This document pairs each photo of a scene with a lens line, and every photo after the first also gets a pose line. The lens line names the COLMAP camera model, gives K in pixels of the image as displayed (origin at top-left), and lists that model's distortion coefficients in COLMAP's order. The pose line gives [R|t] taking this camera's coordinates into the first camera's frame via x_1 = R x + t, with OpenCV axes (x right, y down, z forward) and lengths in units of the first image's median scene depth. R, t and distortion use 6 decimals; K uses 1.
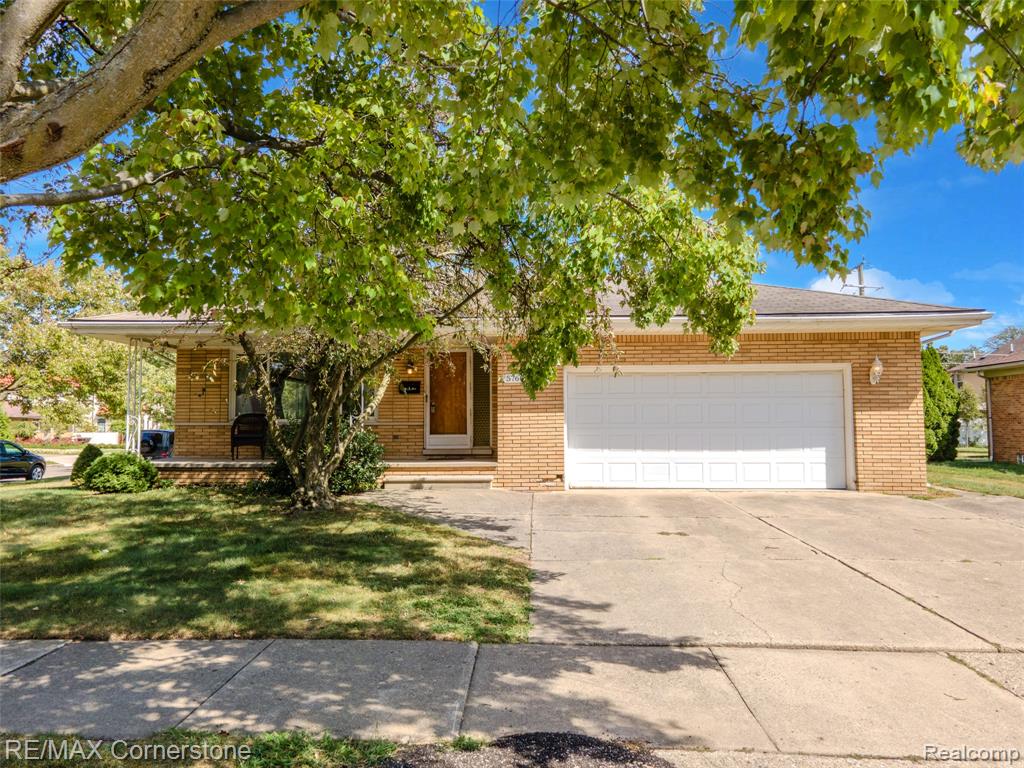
lens RADIAL K [[738.2, 0, 512.0], [0, 738.2, 384.0], [0, 0, 1]] dist [0.032364, -0.000224]
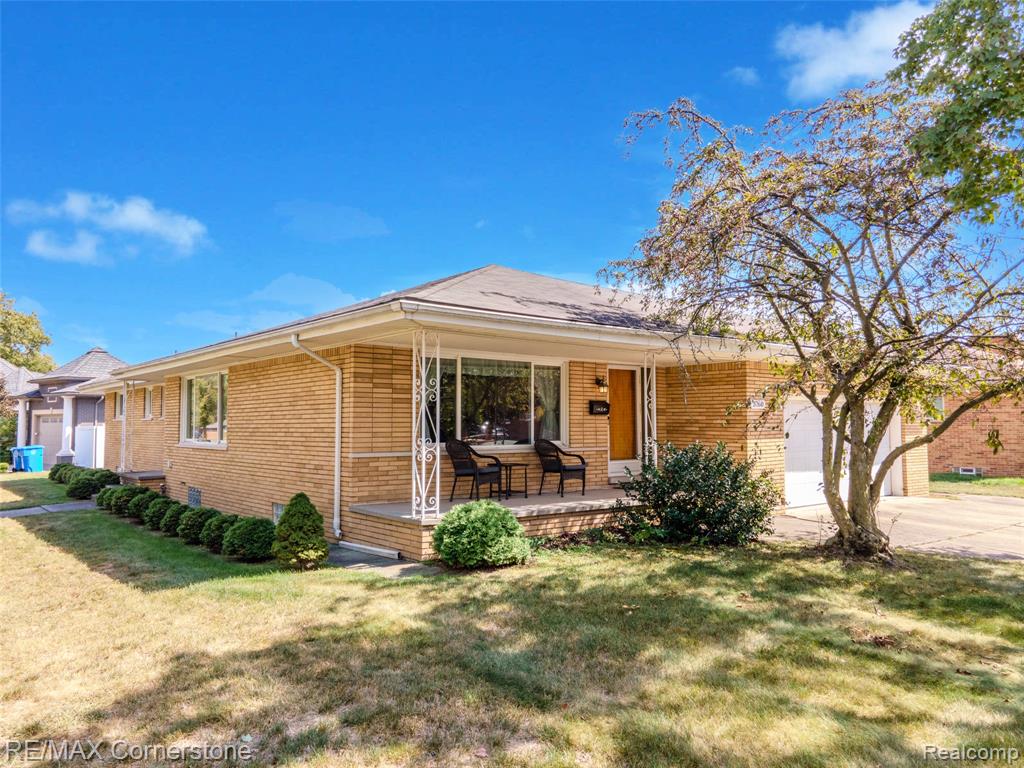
lens RADIAL K [[738.2, 0, 512.0], [0, 738.2, 384.0], [0, 0, 1]] dist [0.032364, -0.000224]
pose [[0.747153, 0.040755, 0.663402, -0.932451], [-0.038854, 0.999090, -0.017617, -0.005323], [-0.663516, -0.012613, 0.748056, 0.478742]]
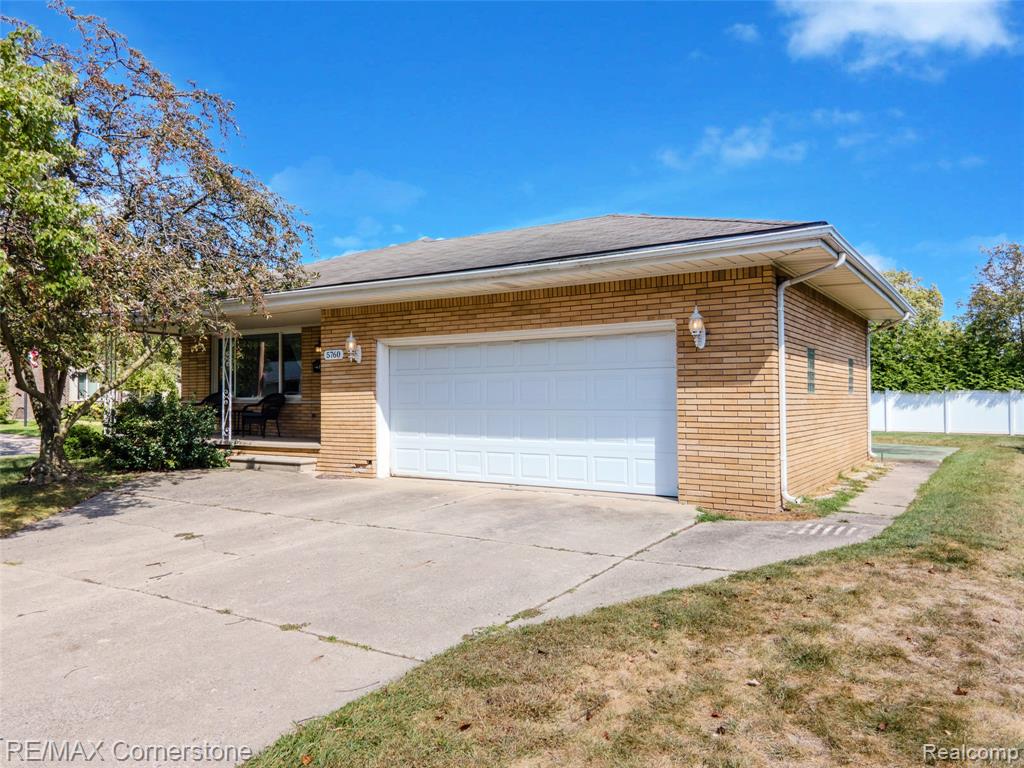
lens RADIAL K [[739.3, 0, 512.0], [0, 739.3, 384.0], [0, 0, 1]] dist [0.044309, 0.001905]
pose [[0.855485, -0.009603, -0.517739, 0.684697], [0.029232, 0.999129, 0.029769, 0.007686], [0.517003, -0.040601, 0.855020, 0.320041]]
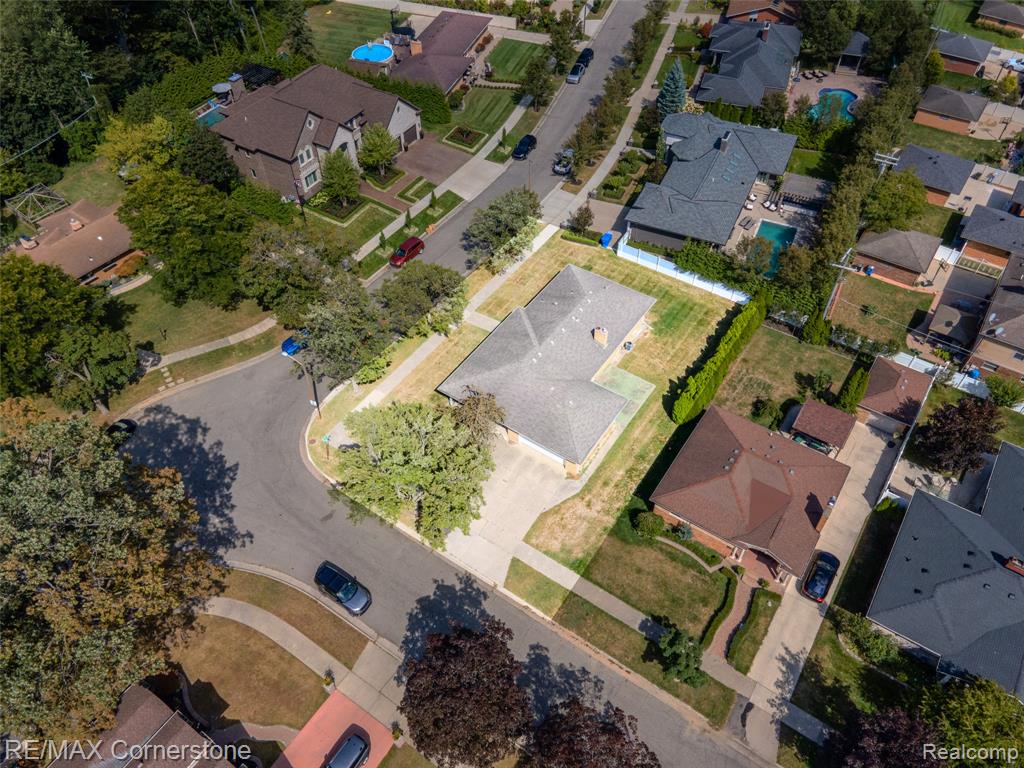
lens RADIAL K [[738.2, 0, 512.0], [0, 738.2, 384.0], [0, 0, 1]] dist [0.032364, -0.000224]
pose [[0.848008, 0.403011, -0.344186, 1.661928], [0.028185, 0.614215, 0.788635, -4.231928], [0.529233, -0.678470, 0.509501, -1.401464]]
